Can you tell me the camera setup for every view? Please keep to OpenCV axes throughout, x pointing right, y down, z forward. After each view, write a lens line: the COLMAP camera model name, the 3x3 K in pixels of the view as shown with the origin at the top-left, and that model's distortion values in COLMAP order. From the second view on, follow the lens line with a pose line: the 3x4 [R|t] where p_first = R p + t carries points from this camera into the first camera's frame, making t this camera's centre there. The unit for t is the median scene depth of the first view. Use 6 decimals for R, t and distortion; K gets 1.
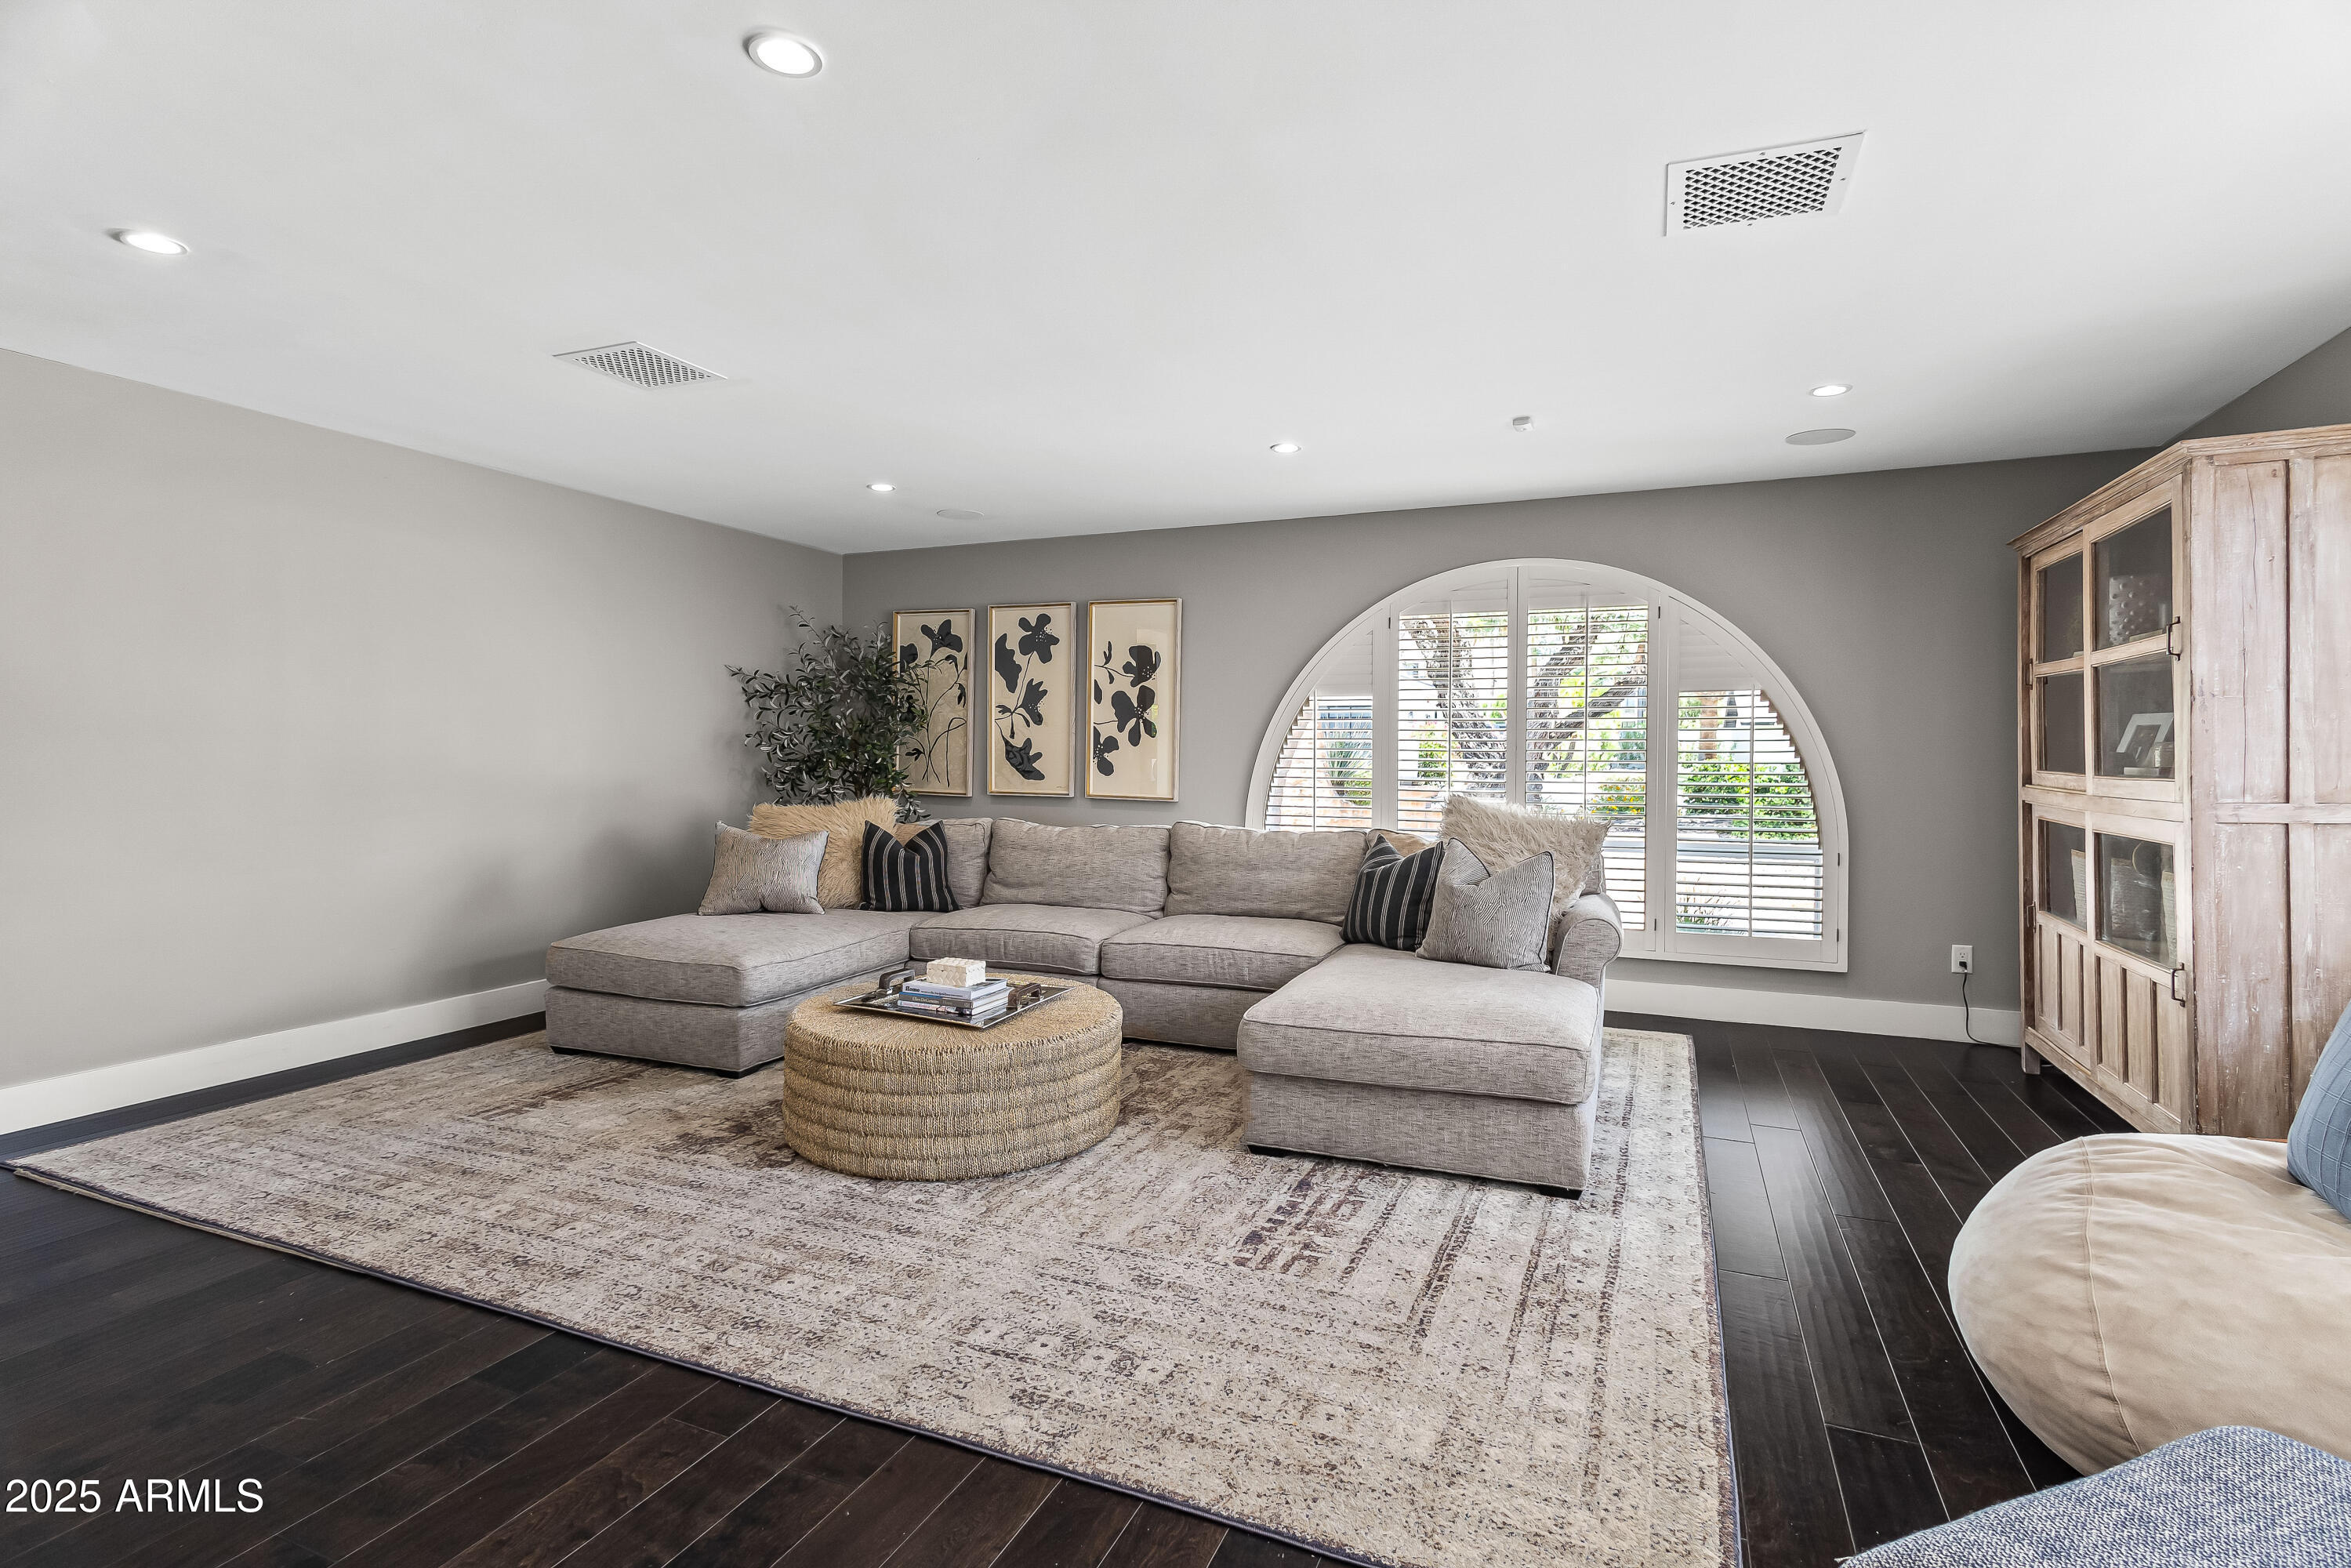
lens RADIAL K [[1125.8, 0, 1181.7], [0, 1125.8, 755.3], [0, 0, 1]] dist [0.007479, 0.000324]
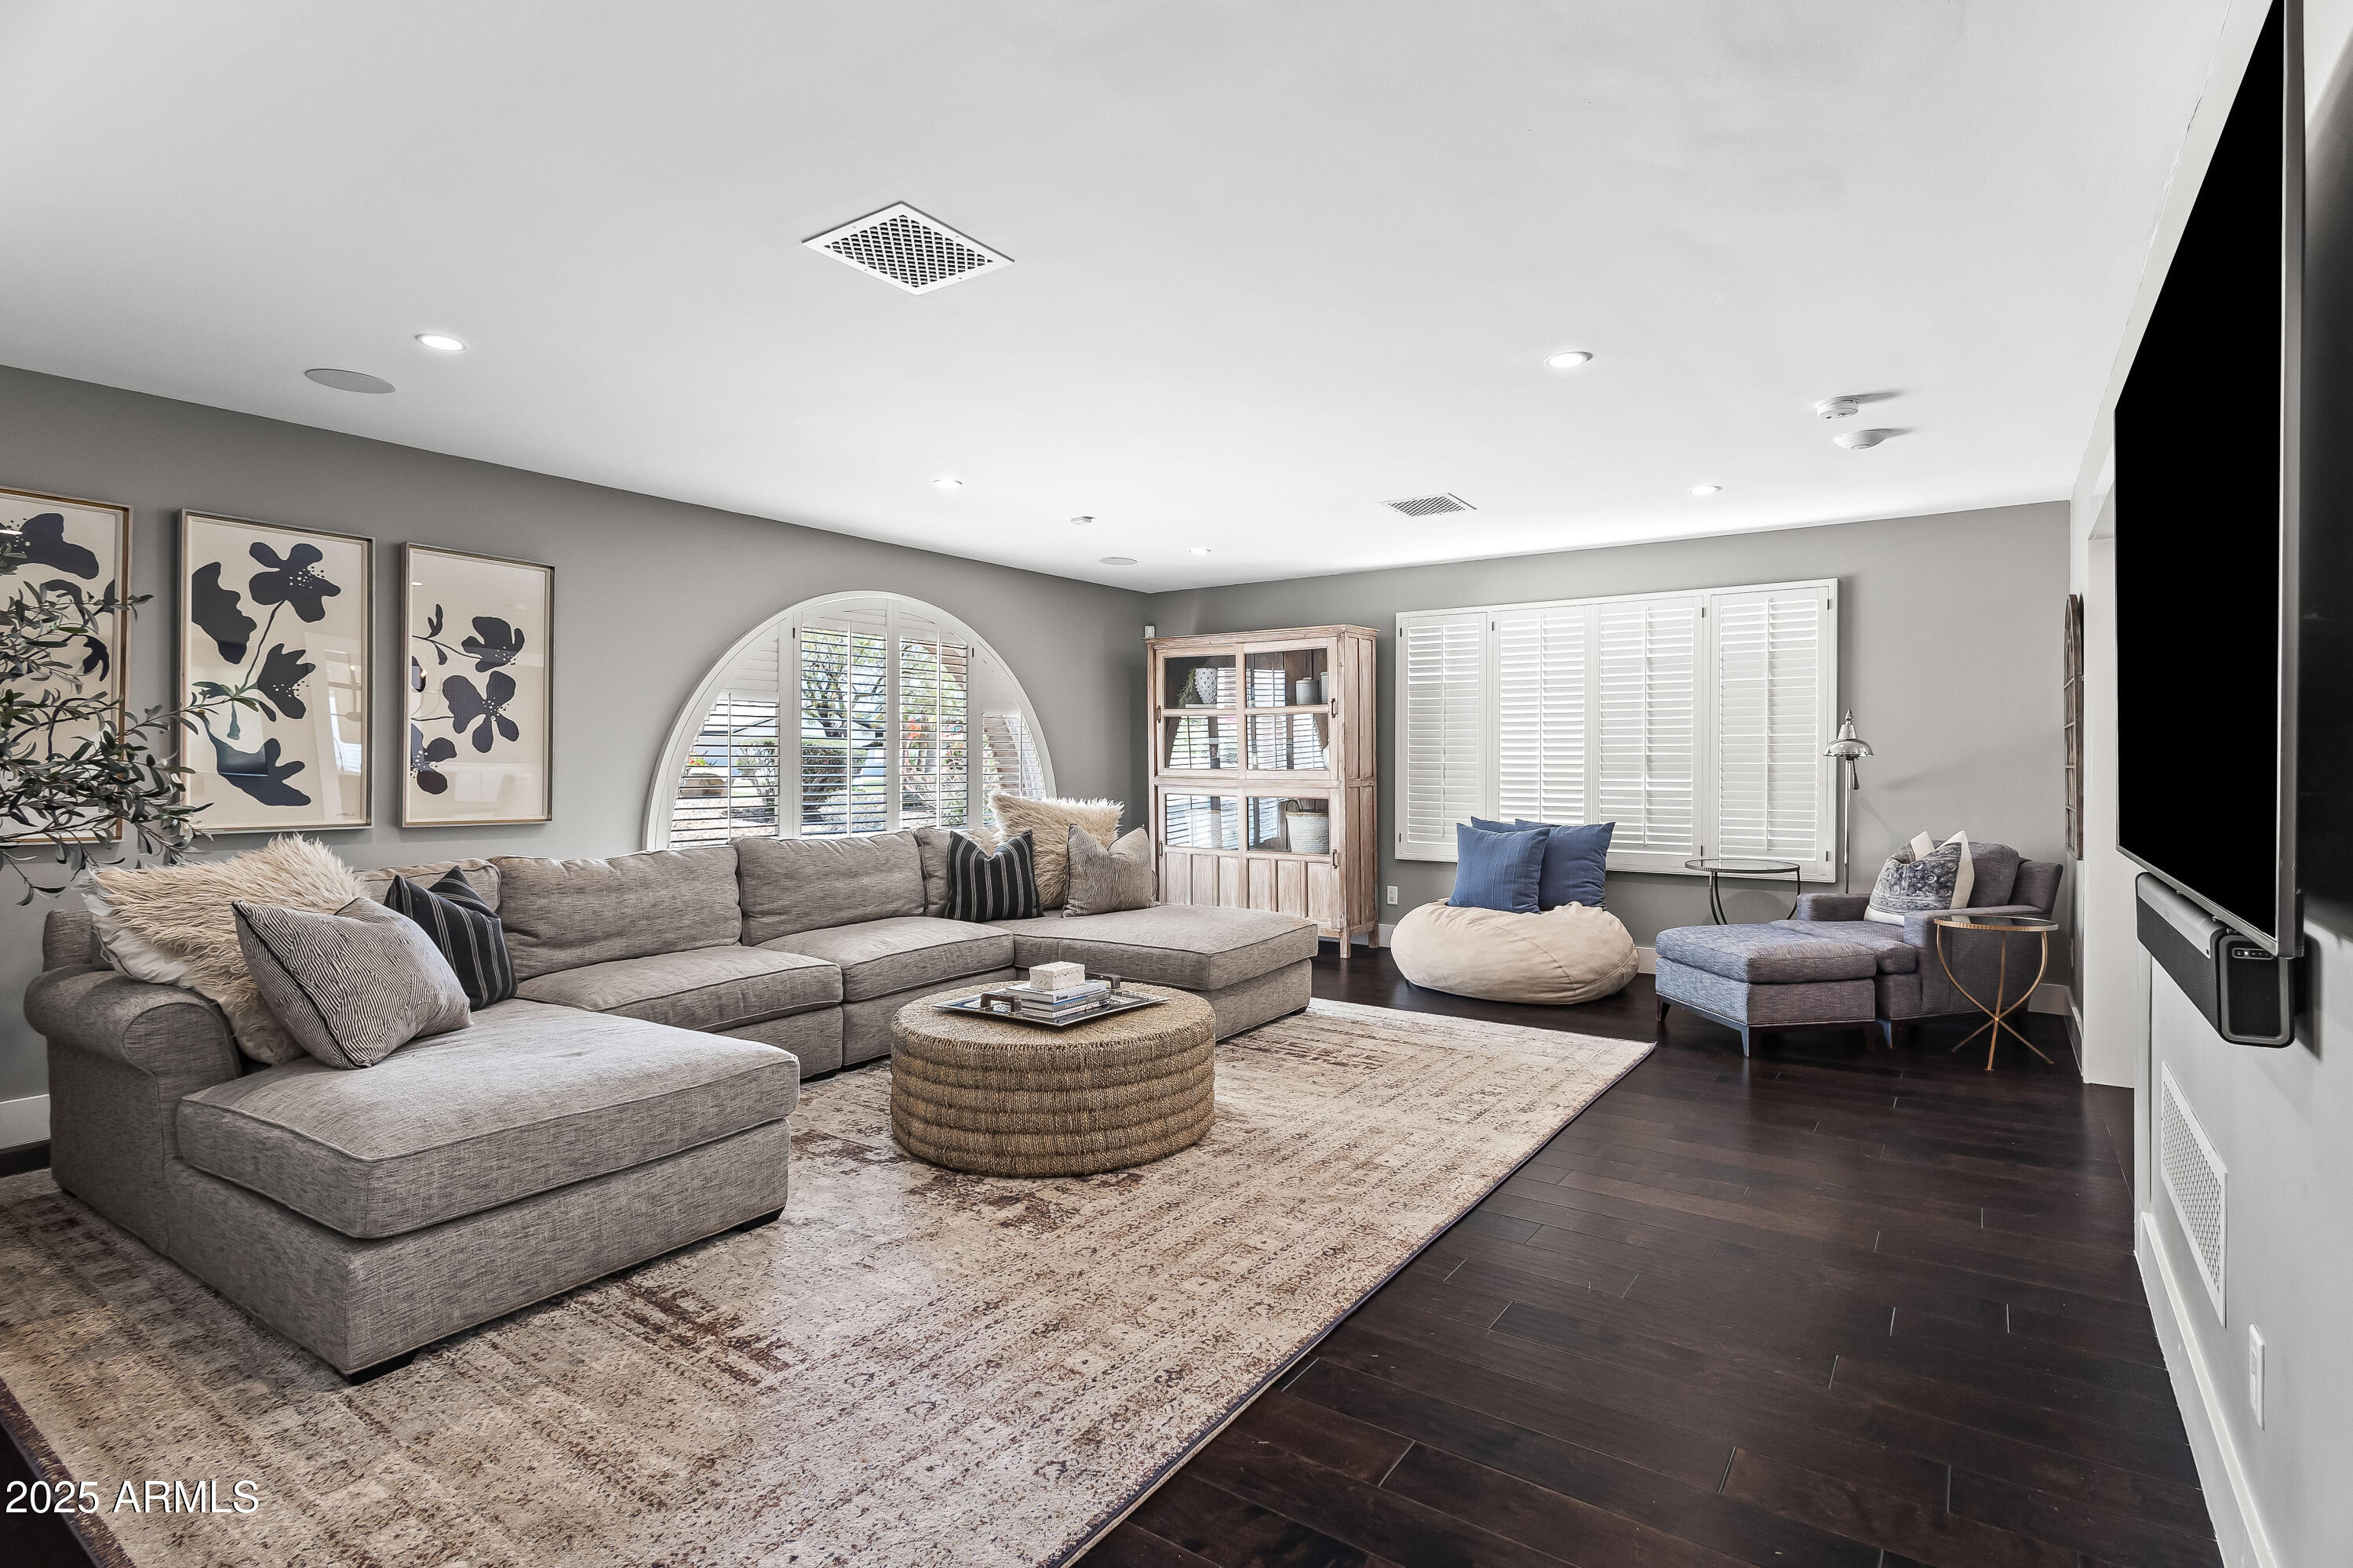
lens RADIAL K [[1142.2, 0, 1235.1], [0, 1142.2, 756.4], [0, 0, 1]] dist [0.003924, 0.000199]
pose [[0.174088, -0.001005, 0.984730, -0.701233], [0.004274, 0.999991, 0.000264, -0.003679], [-0.984721, 0.004163, 0.174090, 0.388537]]
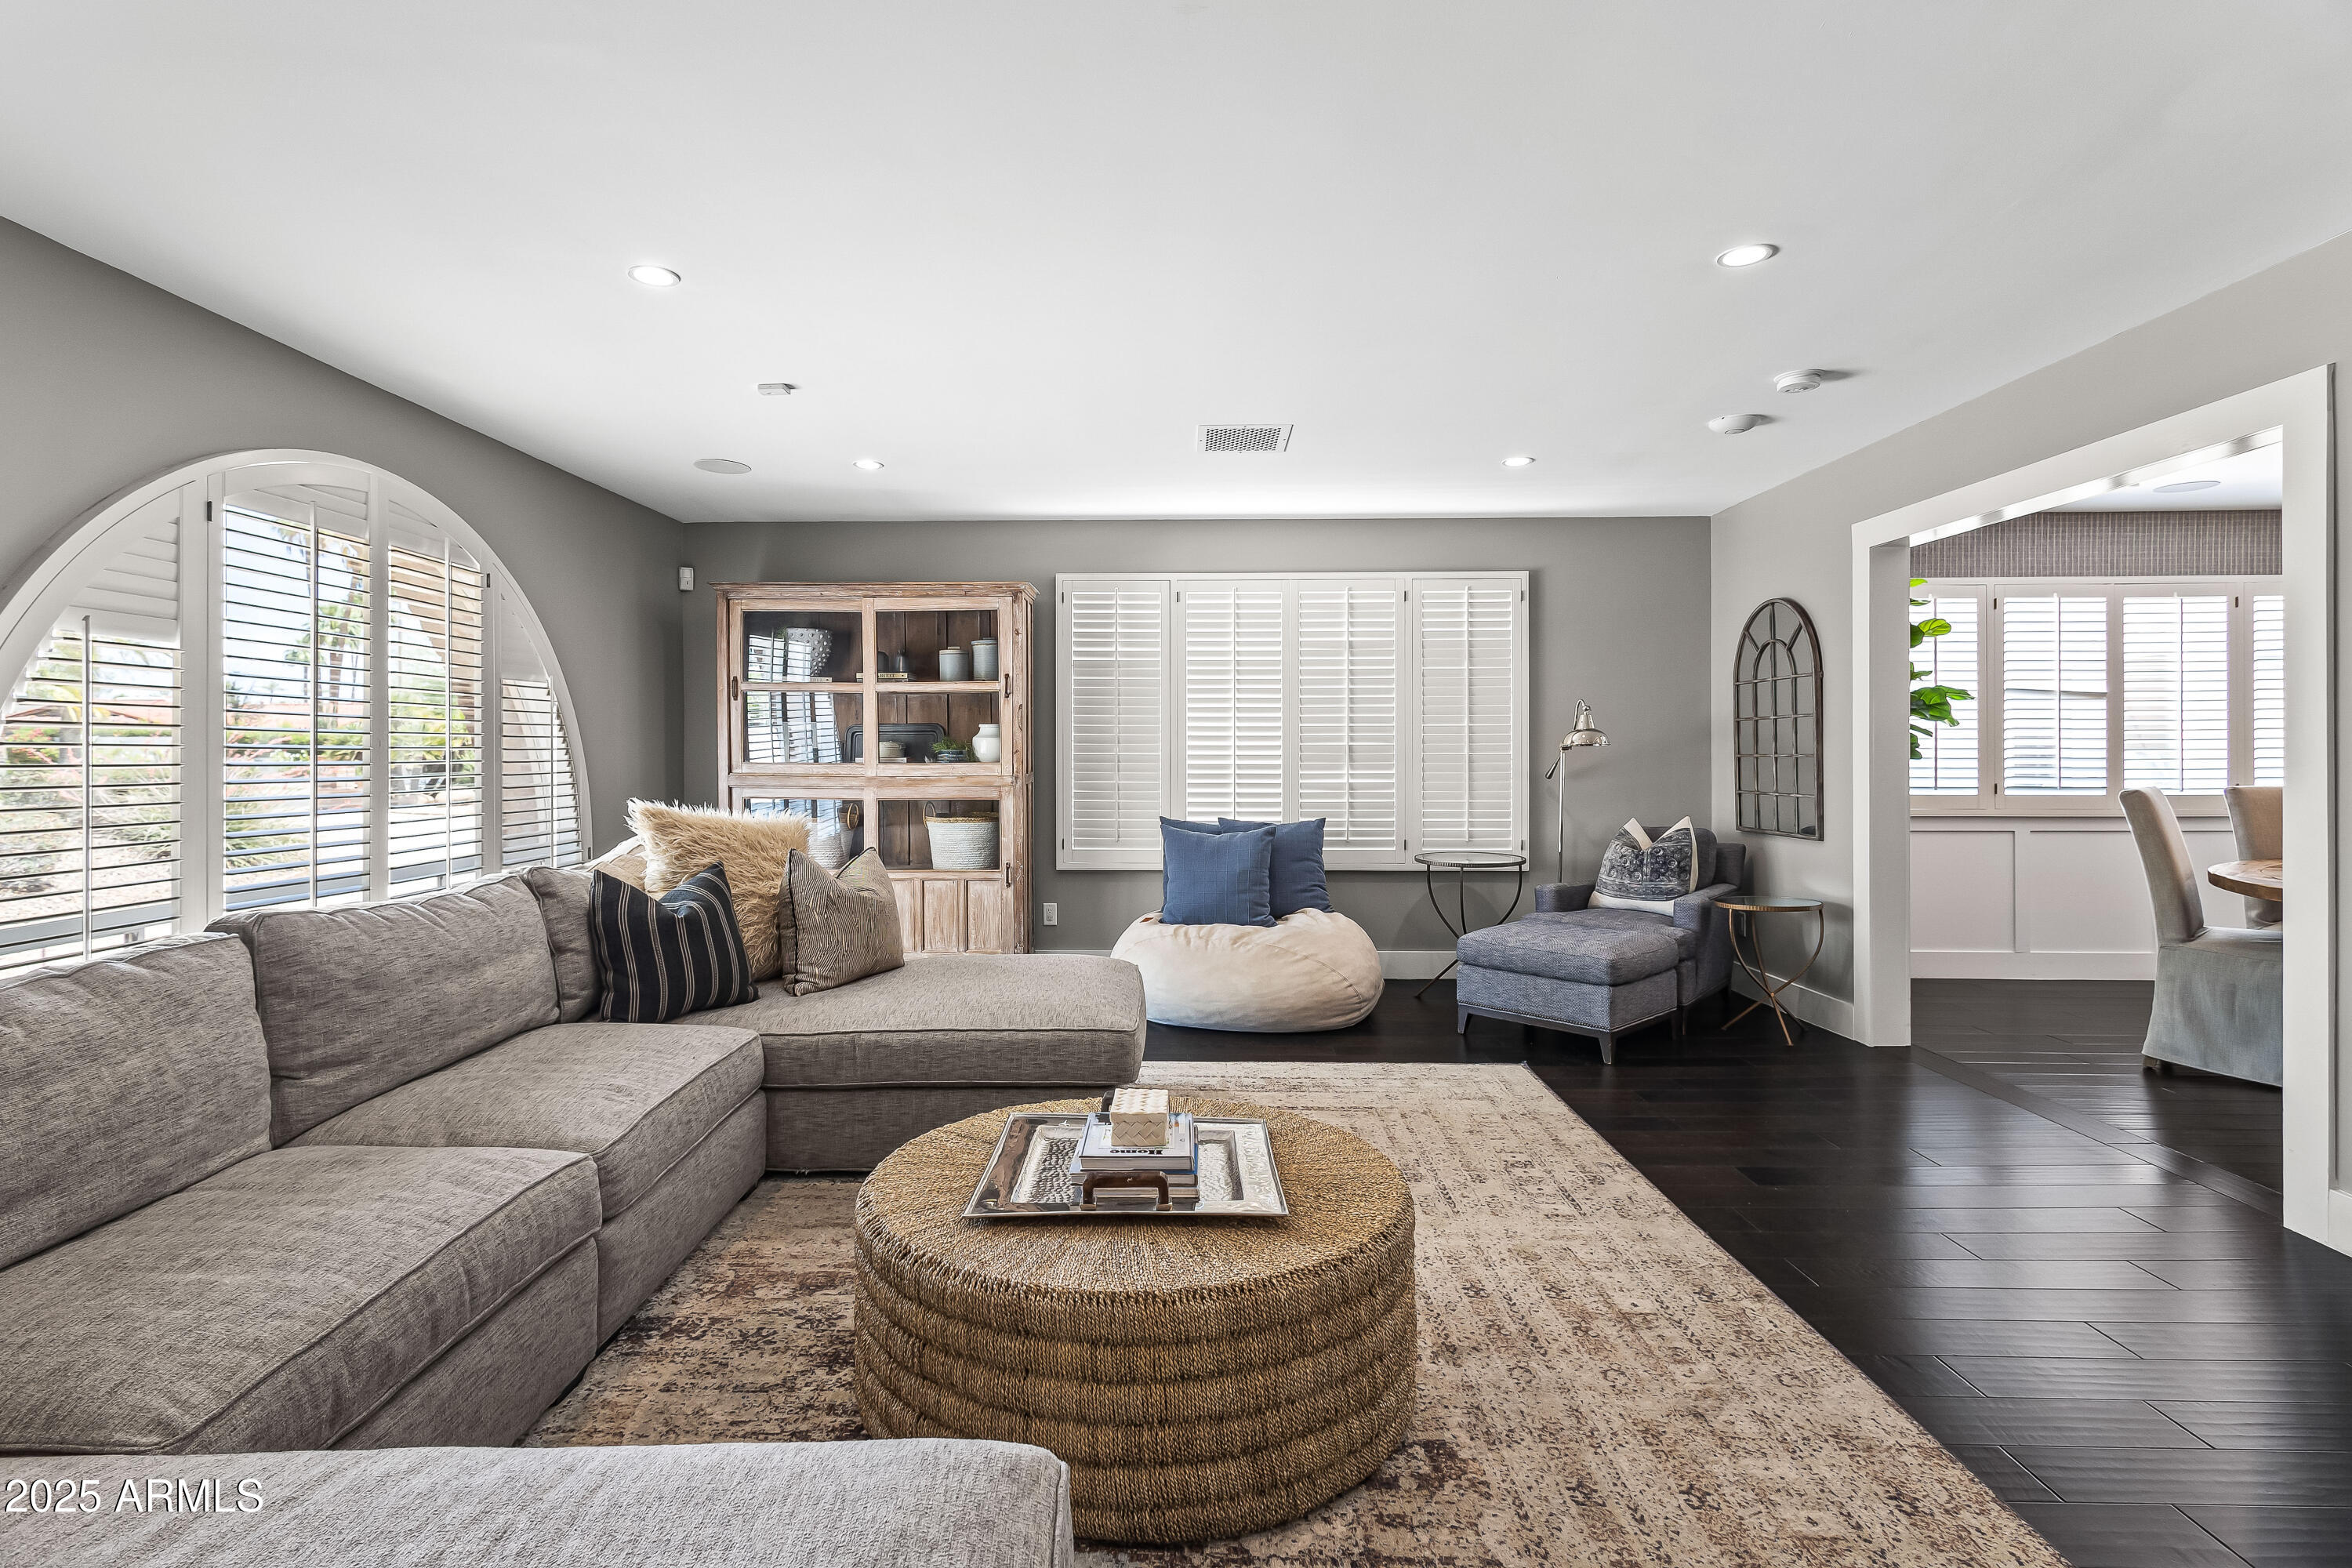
lens RADIAL K [[1144.4, 0, 1160.5], [0, 1144.4, 745.1], [0, 0, 1]] dist [0.007964, -0.000773]
pose [[-0.375457, 0.001525, 0.926839, -0.453598], [0.003736, 0.999993, -0.000132, -0.003416], [-0.926832, 0.003413, -0.375460, 0.717315]]
